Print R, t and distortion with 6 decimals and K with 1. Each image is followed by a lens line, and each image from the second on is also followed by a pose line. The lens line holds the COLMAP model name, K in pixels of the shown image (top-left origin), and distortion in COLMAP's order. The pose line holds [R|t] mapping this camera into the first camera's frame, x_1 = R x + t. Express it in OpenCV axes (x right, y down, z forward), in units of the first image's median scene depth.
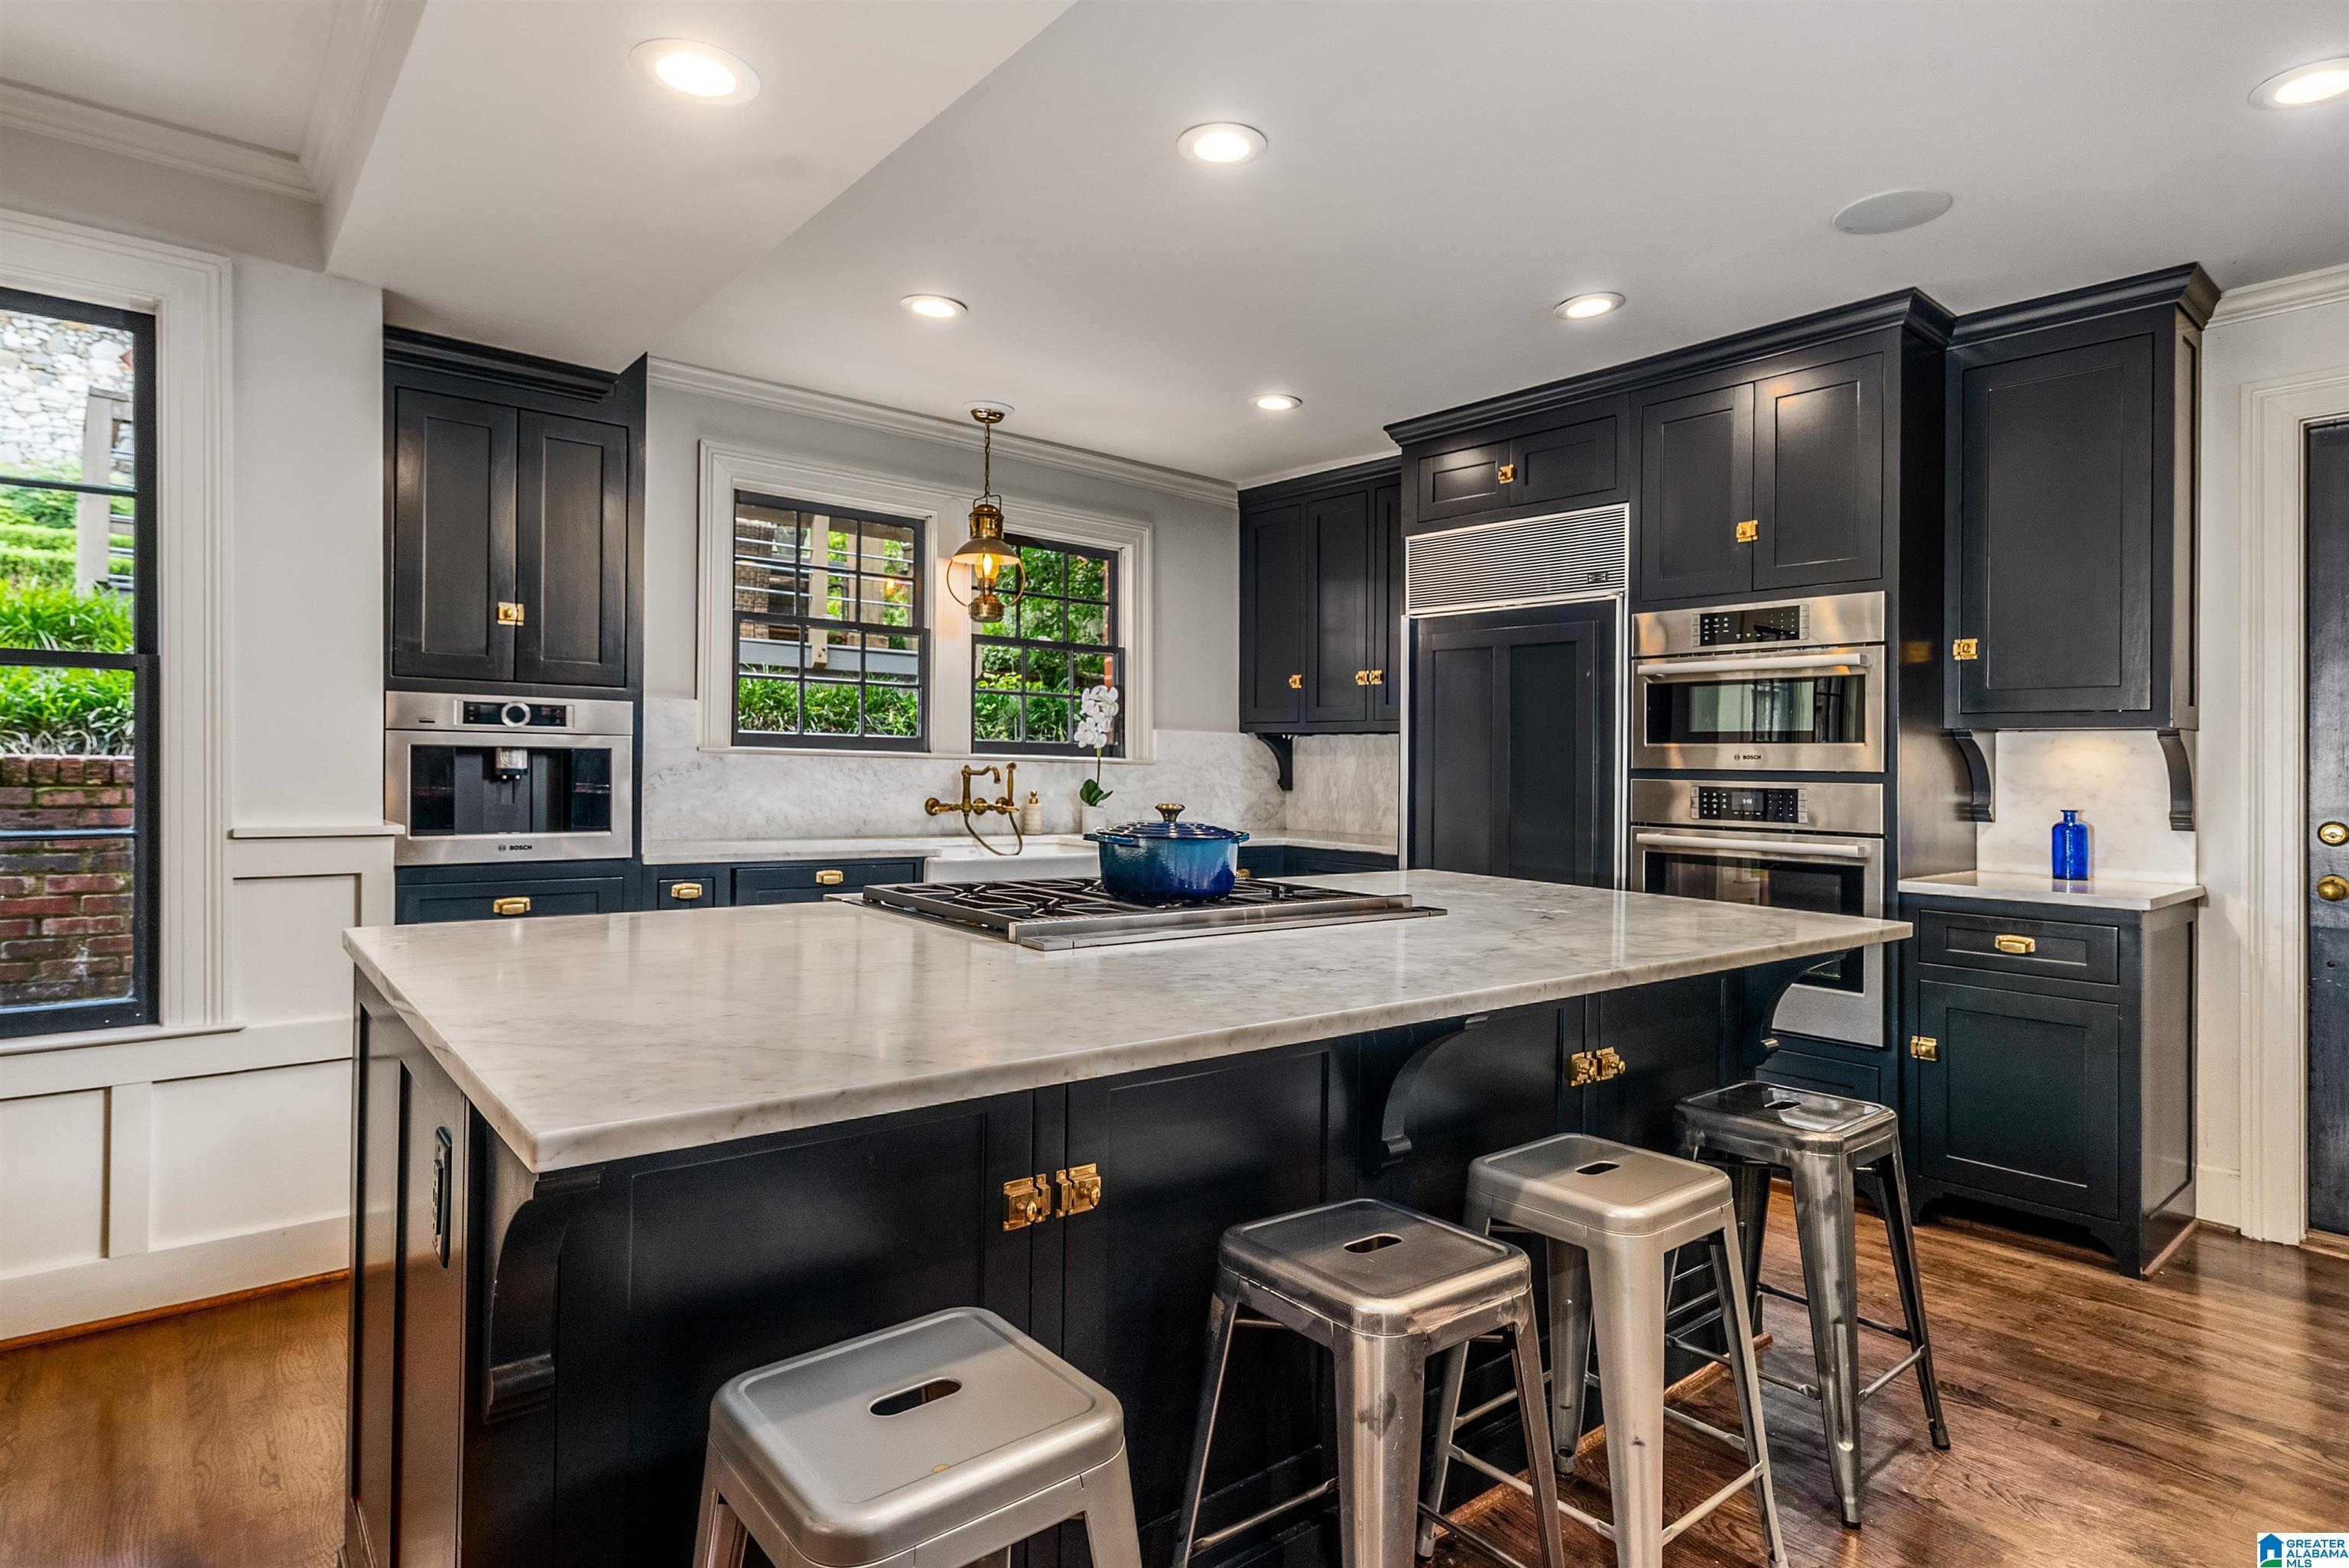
lens RADIAL K [[1226.4, 0, 1178.8], [0, 1226.4, 776.9], [0, 0, 1]] dist [0.020284, -0.014933]
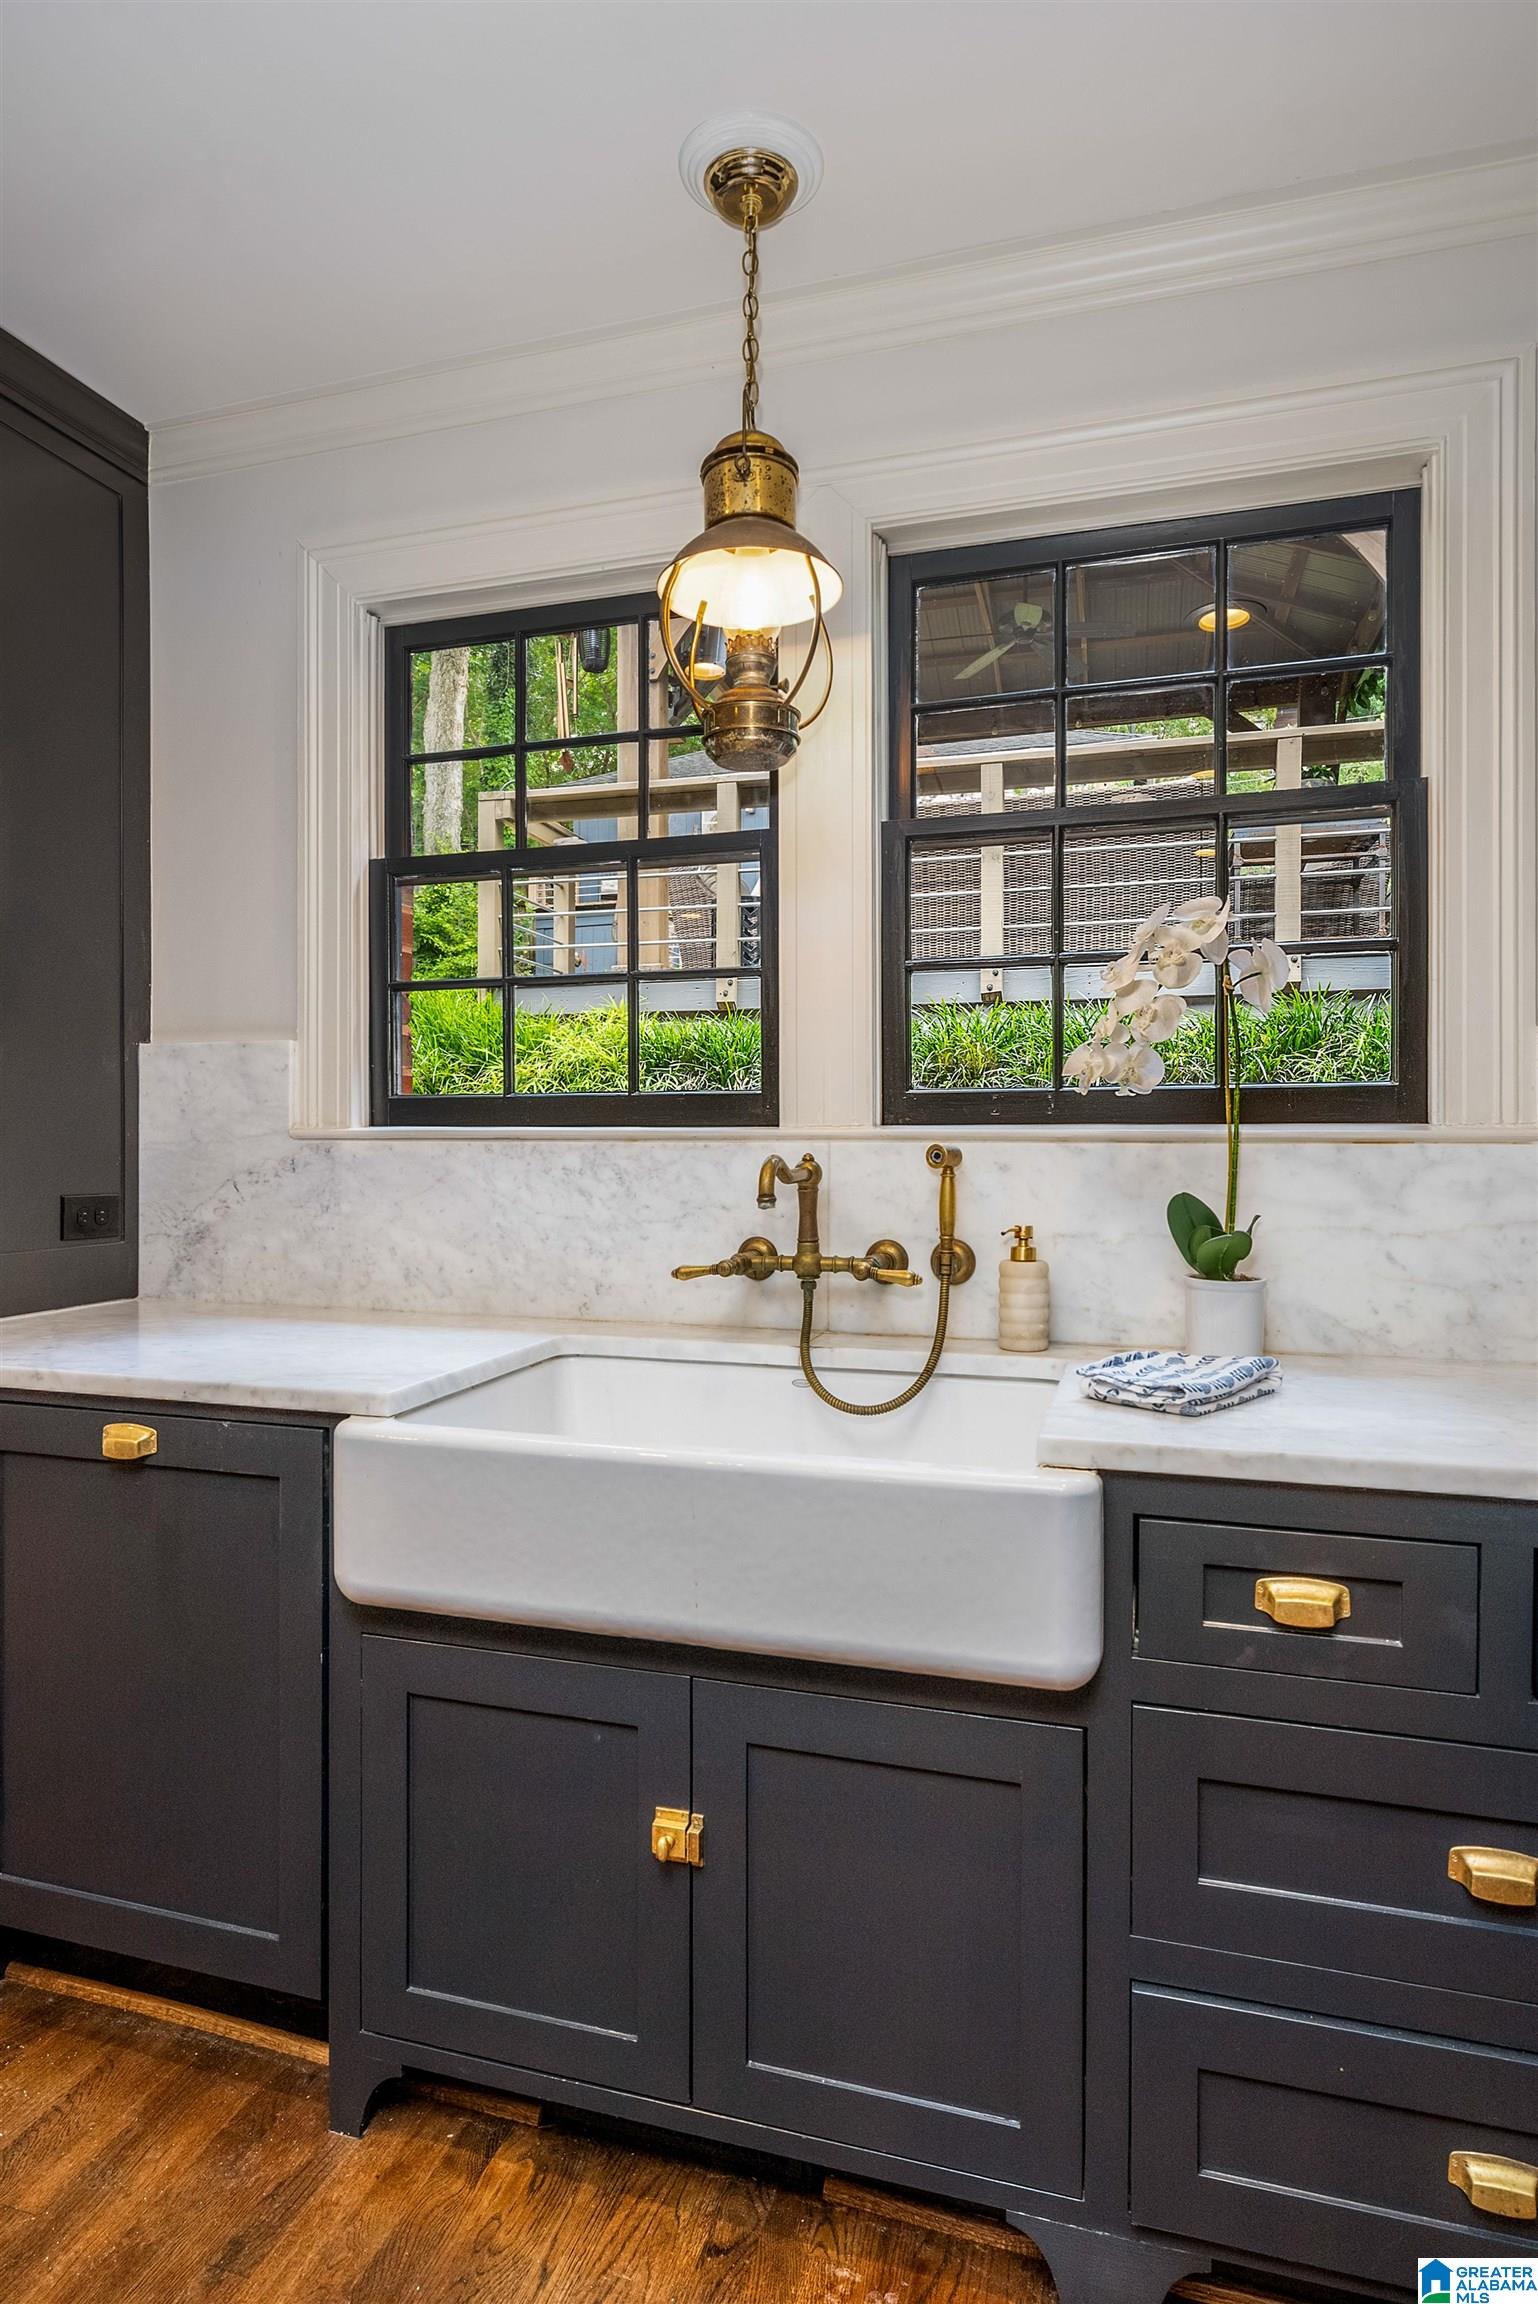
lens RADIAL K [[1203.0, 0, 797.5], [0, 1203.0, 1144.4], [0, 0, 1]] dist [0.020284, -0.014933]
pose [[0.566605, -0.017023, -0.823814, 0.150791], [0.008343, 0.999854, -0.014923, -0.008424], [0.823947, 0.001583, 0.566664, 0.877487]]
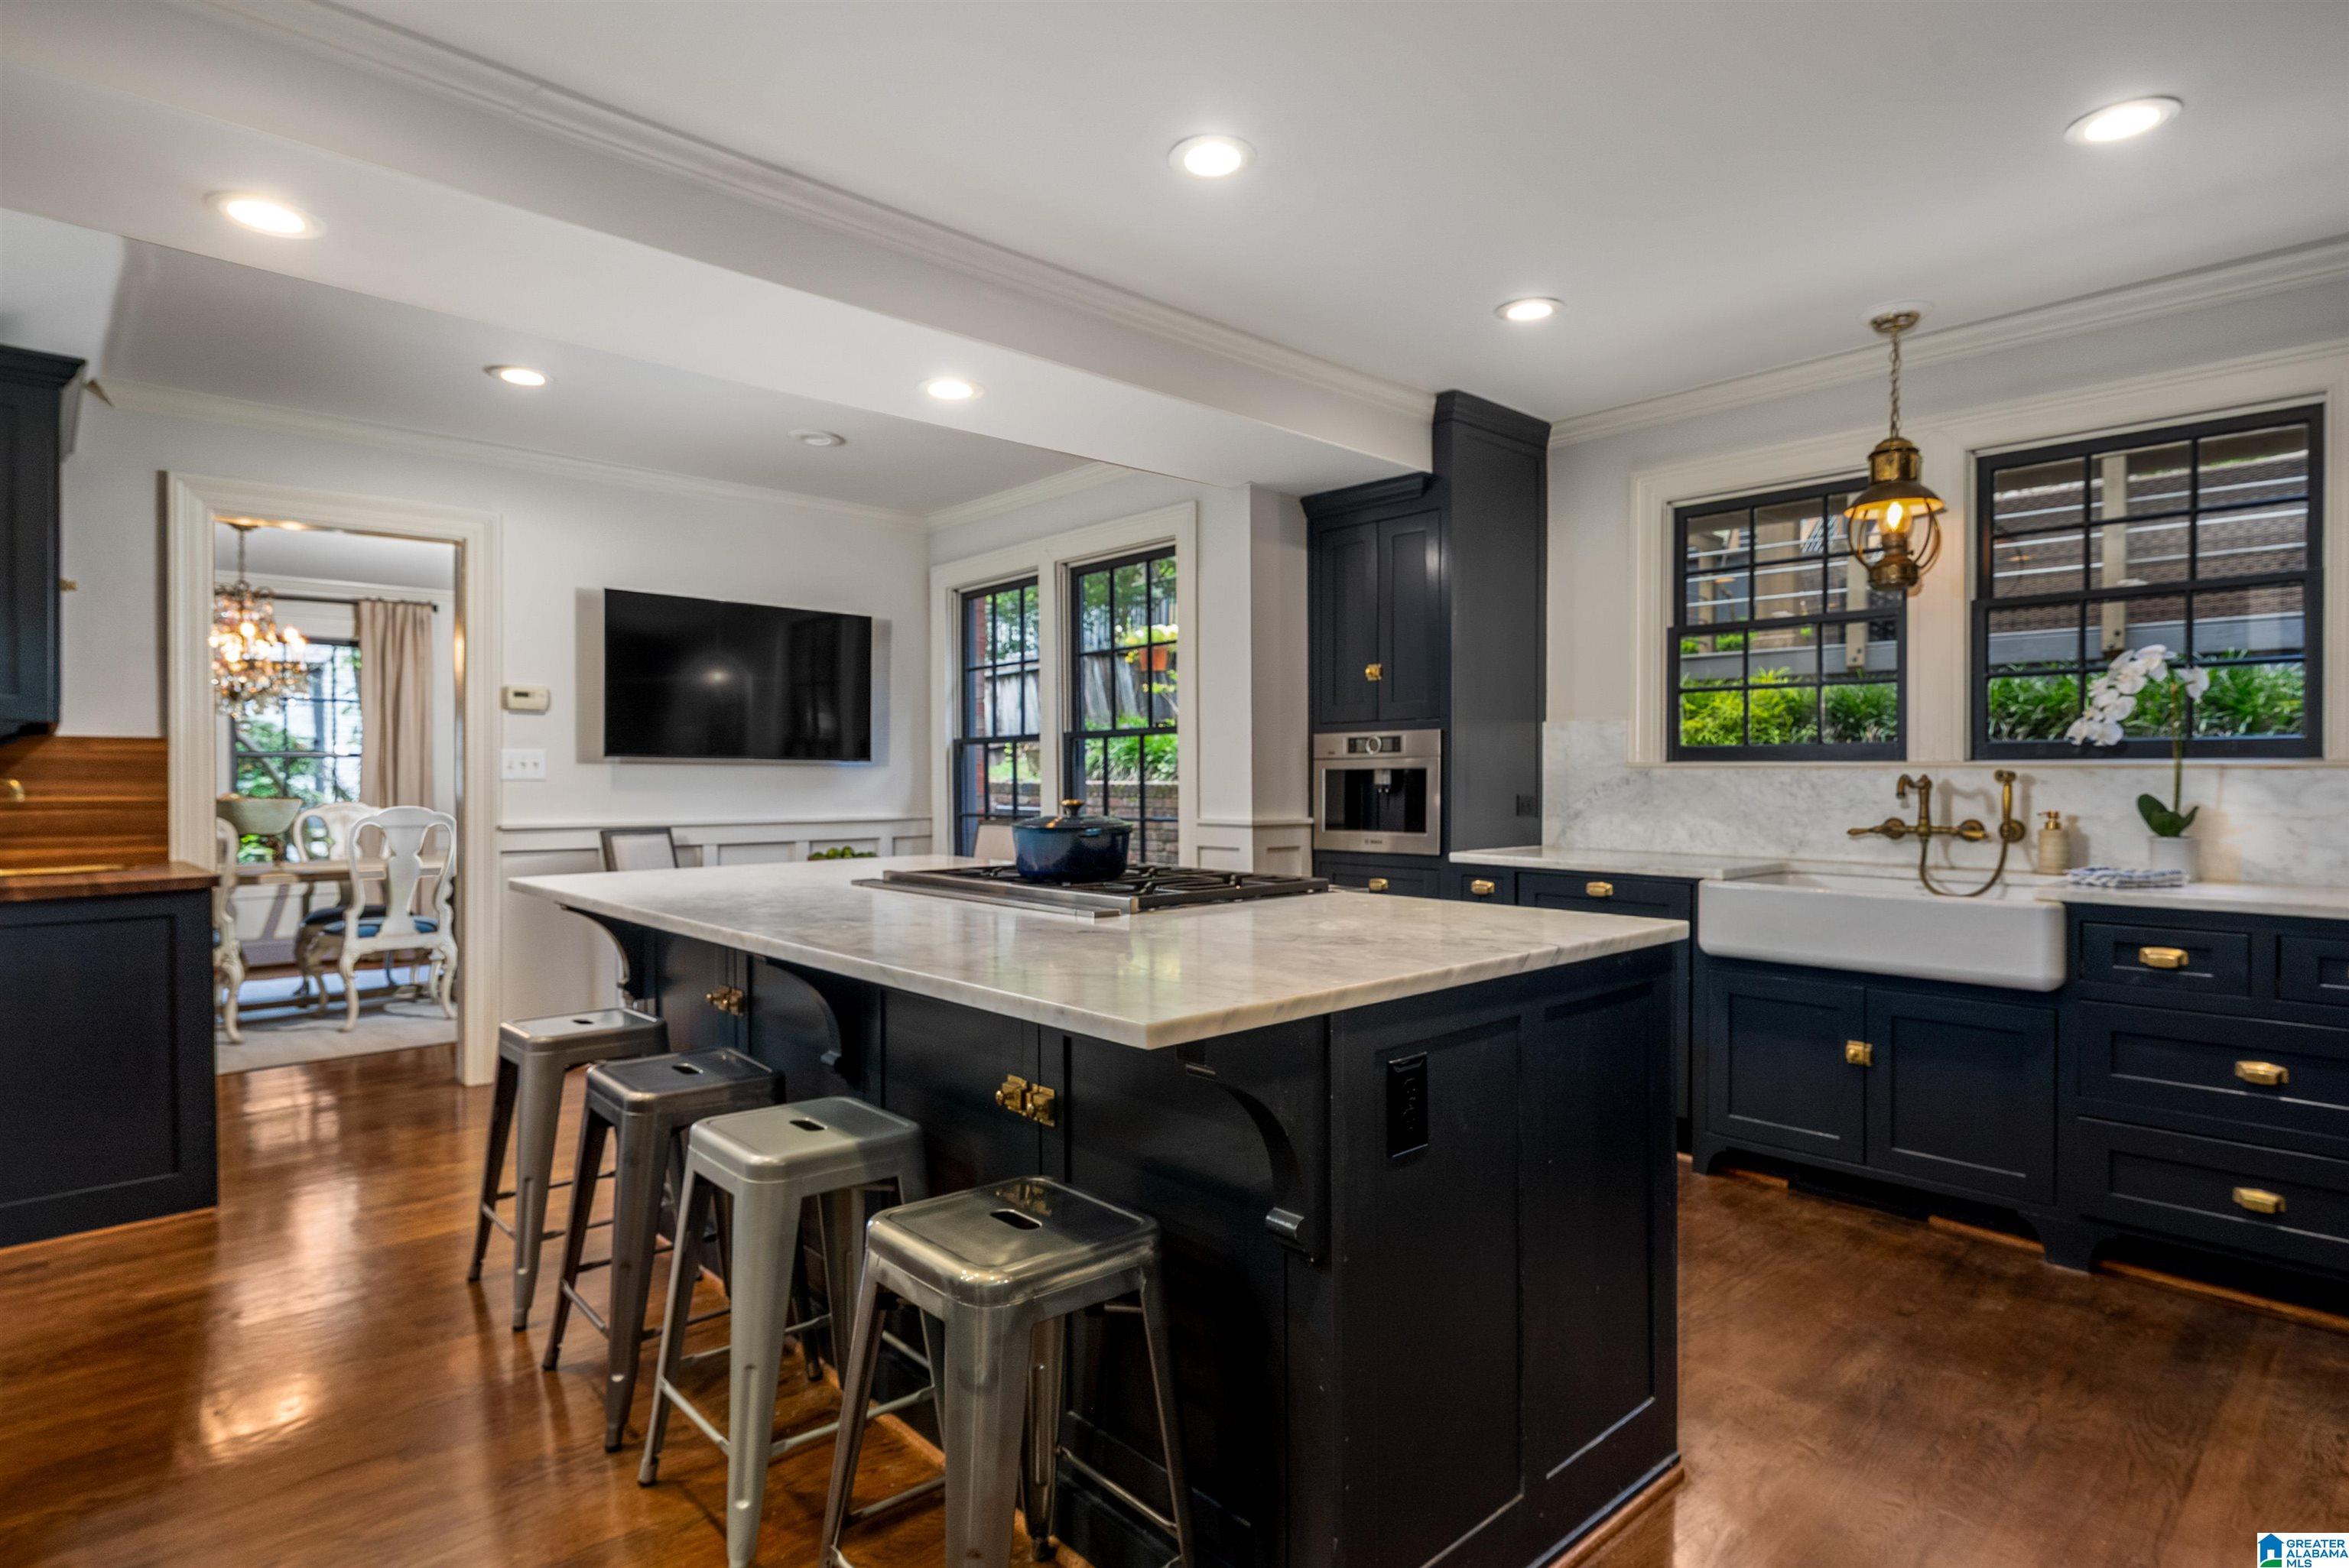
lens RADIAL K [[1226.4, 0, 1178.8], [0, 1226.4, 776.9], [0, 0, 1]] dist [0.020284, -0.014933]
pose [[0.058808, -0.020346, -0.998062, 0.638179], [-0.007316, 0.999757, -0.020812, 0.012025], [0.998243, 0.008525, 0.058645, 0.546446]]
